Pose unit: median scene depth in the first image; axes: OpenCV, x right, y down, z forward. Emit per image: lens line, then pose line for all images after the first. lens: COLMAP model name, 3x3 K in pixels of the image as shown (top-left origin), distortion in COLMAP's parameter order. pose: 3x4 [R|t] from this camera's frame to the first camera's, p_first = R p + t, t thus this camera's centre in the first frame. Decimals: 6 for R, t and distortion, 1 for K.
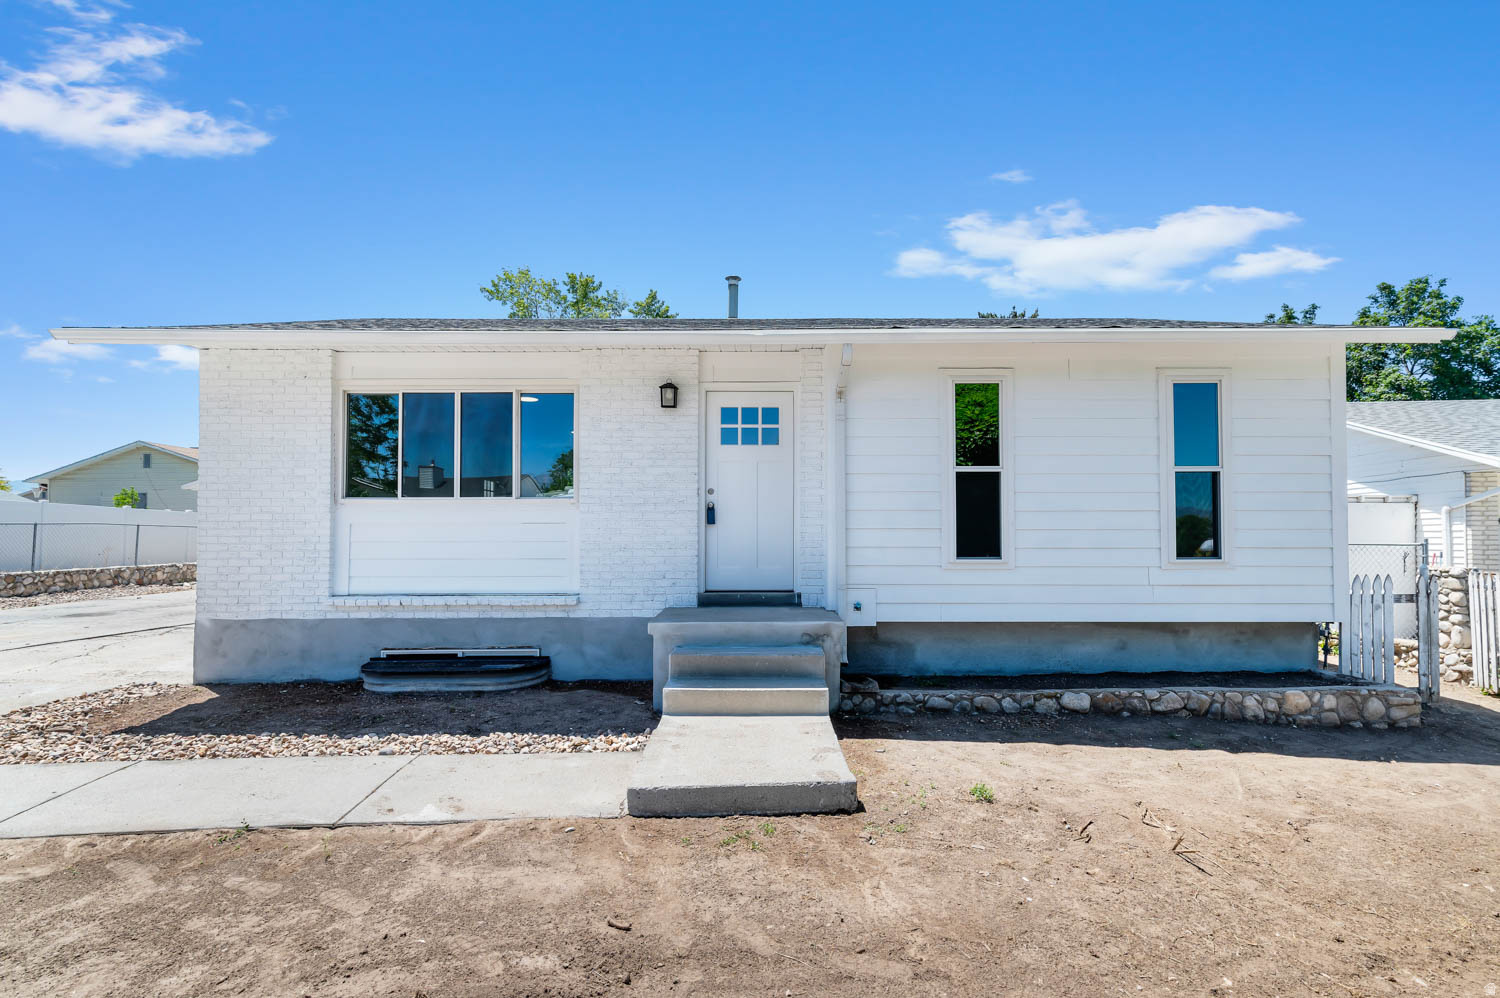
lens RADIAL K [[700.1, 0, 752.8], [0, 700.1, 515.7], [0, 0, 1]] dist [0.003000, 0.000776]
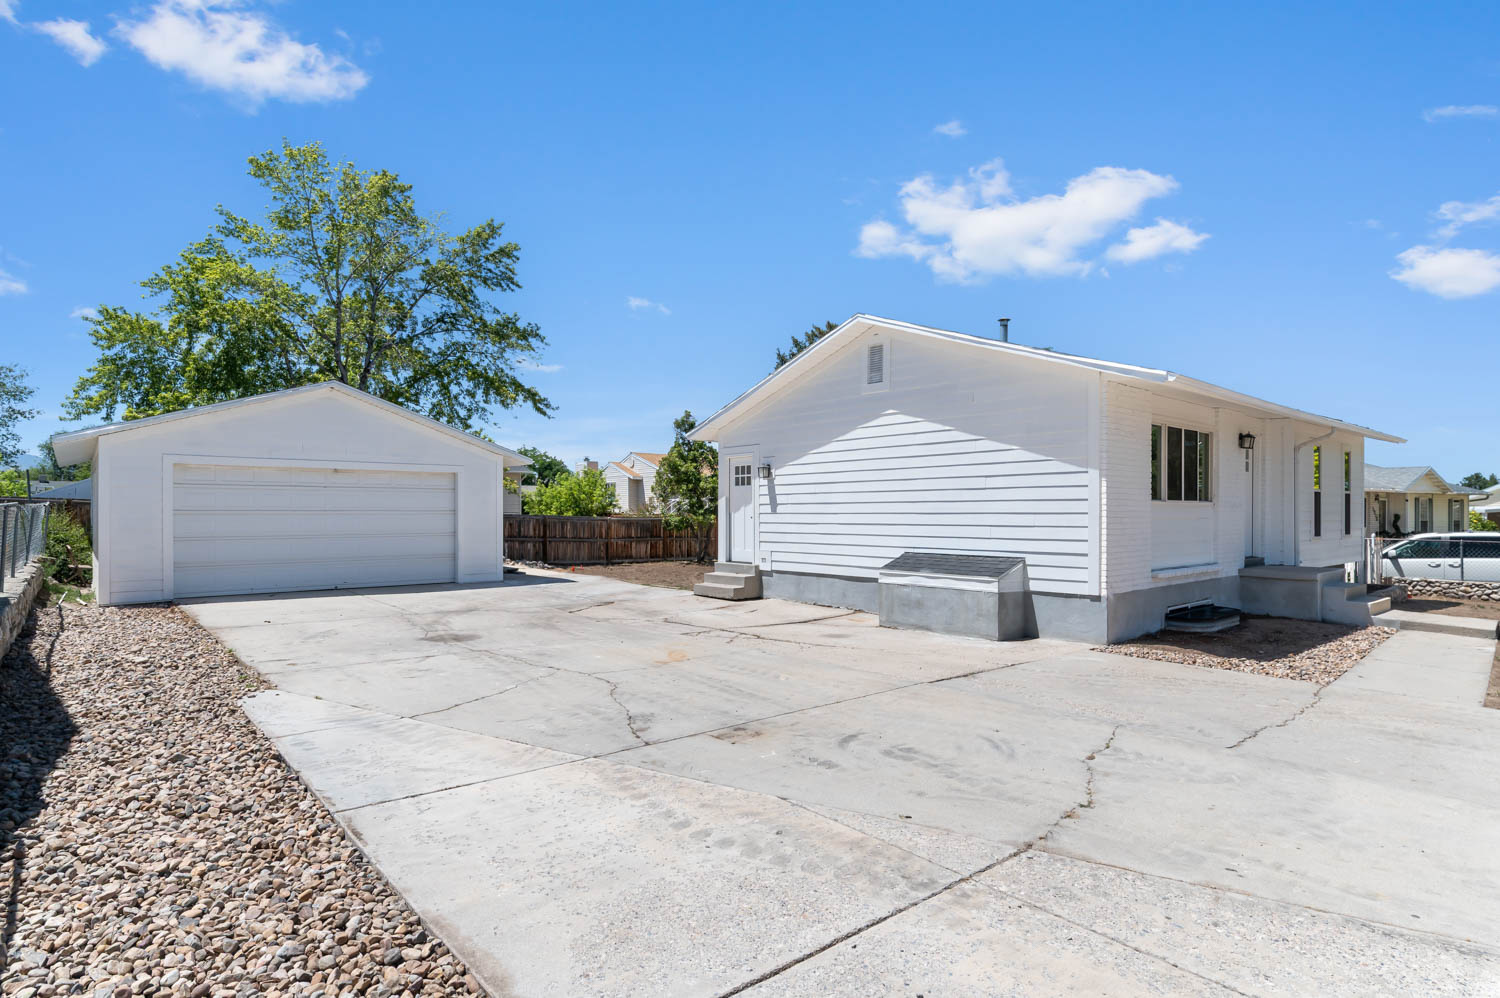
lens RADIAL K [[797.0, 0, 750.3], [0, 797.0, 501.6], [0, 0, 1]] dist [0.001292, 0.000004]
pose [[0.753018, 0.010391, 0.657918, -2.254934], [-0.021409, 0.999733, 0.008715, -0.019636], [-0.657652, -0.020648, 0.753039, 0.346216]]
